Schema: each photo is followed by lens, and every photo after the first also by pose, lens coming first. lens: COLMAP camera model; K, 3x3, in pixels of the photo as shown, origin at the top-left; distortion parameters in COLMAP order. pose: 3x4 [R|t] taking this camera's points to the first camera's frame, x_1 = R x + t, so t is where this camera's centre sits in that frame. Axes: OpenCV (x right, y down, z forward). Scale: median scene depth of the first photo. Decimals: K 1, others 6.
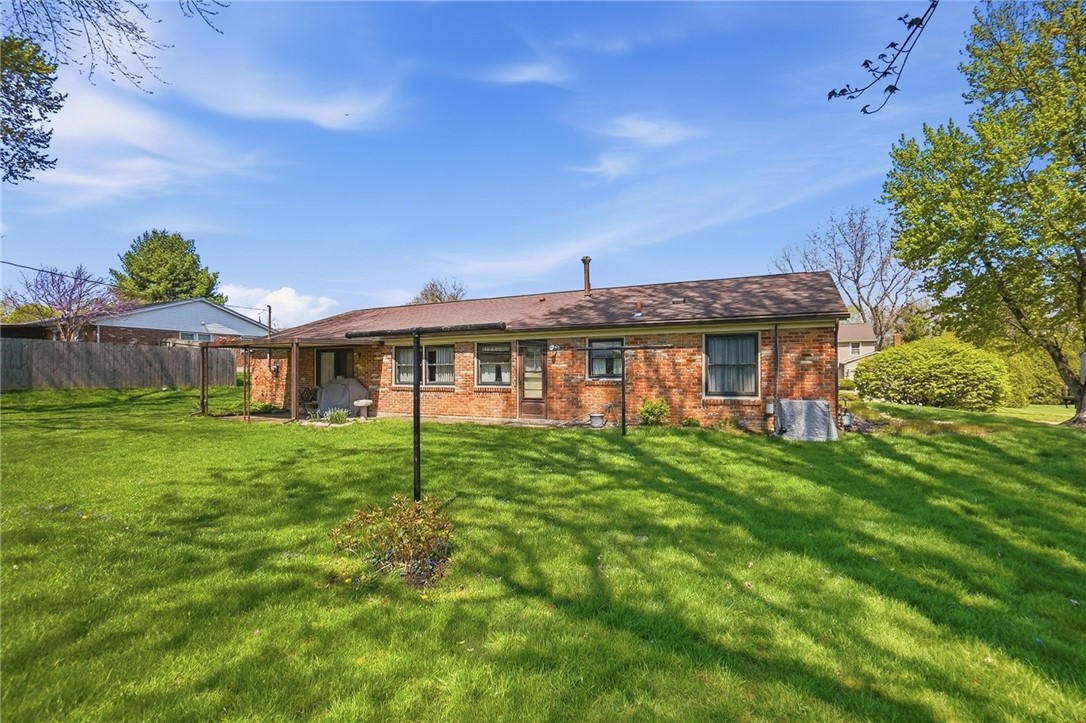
lens RADIAL K [[486.8, 0, 539.6], [0, 486.8, 354.5], [0, 0, 1]] dist [-0.059849, 0.030522]
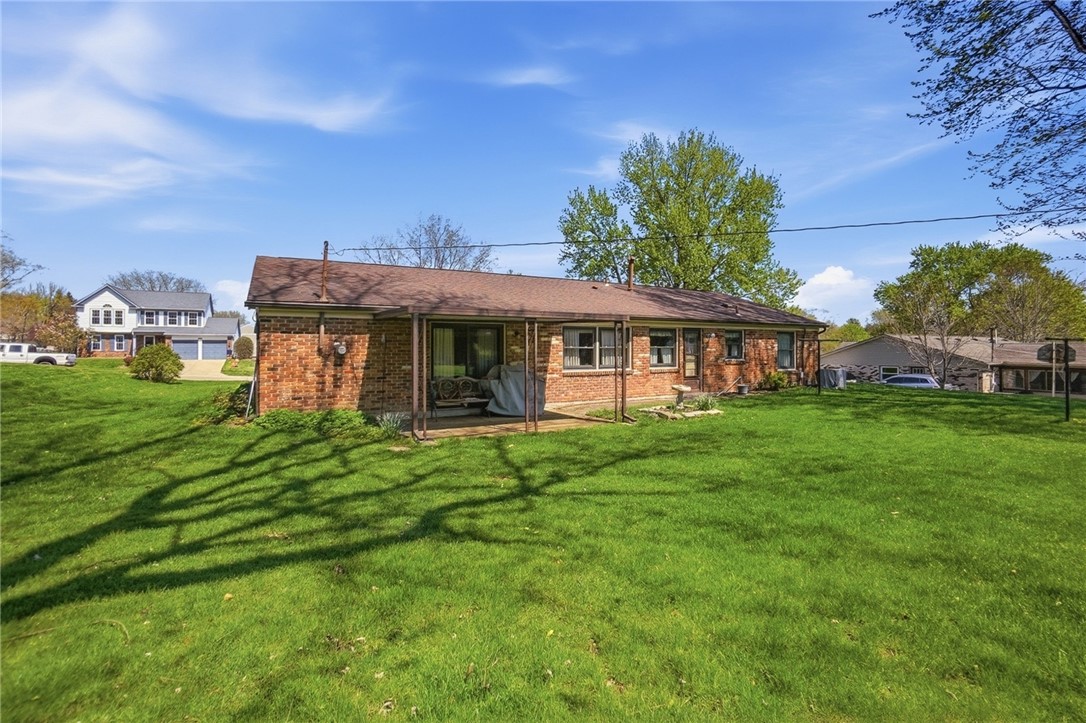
lens RADIAL K [[486.8, 0, 539.6], [0, 486.8, 354.5], [0, 0, 1]] dist [-0.059849, 0.030522]
pose [[0.561643, -0.001622, 0.827378, -1.164729], [-0.026360, 0.999455, 0.019853, 0.020235], [-0.826959, -0.032960, 0.561295, 0.604148]]
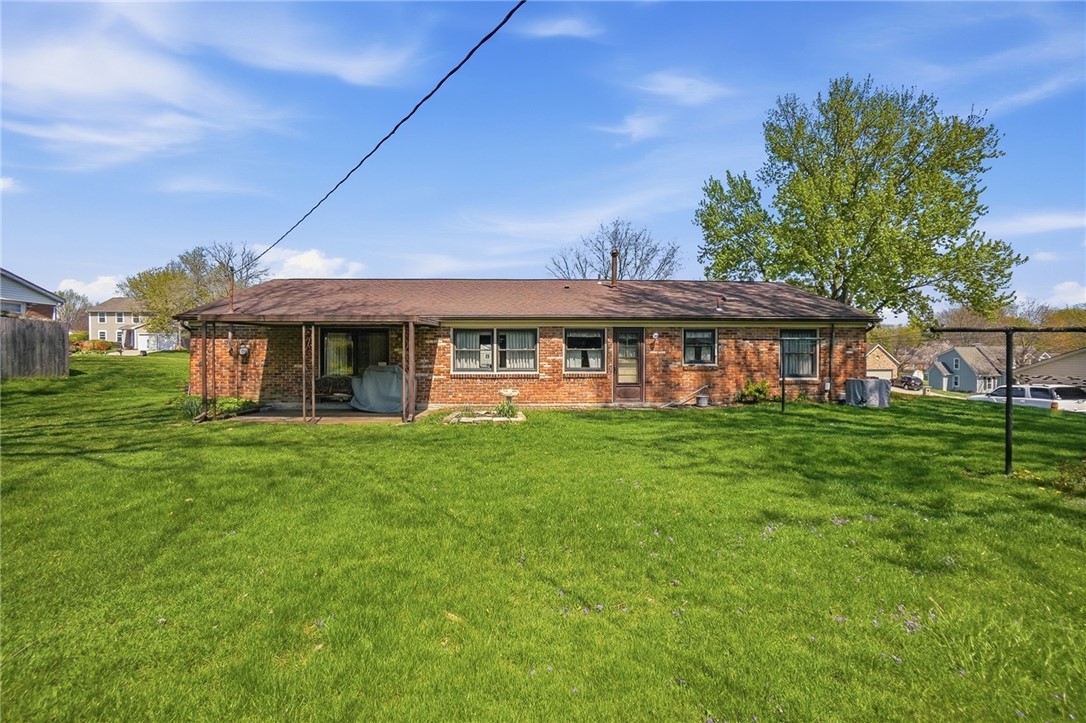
lens RADIAL K [[486.8, 0, 539.6], [0, 486.8, 354.5], [0, 0, 1]] dist [-0.059849, 0.030522]
pose [[0.875305, 0.007981, 0.483506, -0.656287], [-0.021836, 0.999496, 0.023032, 0.007770], [-0.483079, -0.030718, 0.875038, 0.163823]]
